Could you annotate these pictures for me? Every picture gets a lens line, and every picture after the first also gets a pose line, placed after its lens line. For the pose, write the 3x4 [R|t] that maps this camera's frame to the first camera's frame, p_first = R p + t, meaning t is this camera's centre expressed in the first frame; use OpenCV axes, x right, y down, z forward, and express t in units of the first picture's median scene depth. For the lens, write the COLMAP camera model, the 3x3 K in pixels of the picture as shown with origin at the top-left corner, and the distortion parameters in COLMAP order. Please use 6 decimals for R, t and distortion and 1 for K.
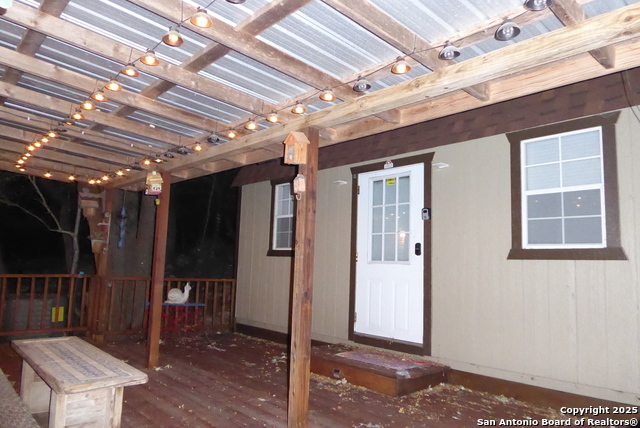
lens RADIAL K [[456.3, 0, 320.7], [0, 456.3, 231.9], [0, 0, 1]] dist [-0.034374, 0.001617]
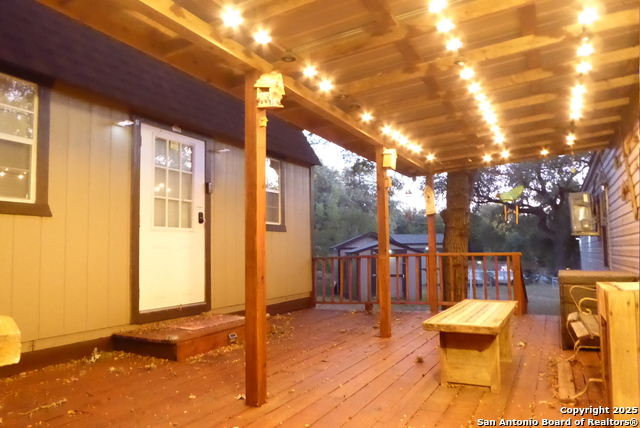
lens RADIAL K [[420.5, 0, 320.0], [0, 420.5, 214.0], [0, 0, 1]] dist [0.302445, 0.000292]
pose [[-0.318011, 0.010931, 0.948024, -0.661579], [-0.128951, 0.990143, -0.054673, 0.036281], [-0.939277, -0.139635, -0.313466, 0.795538]]
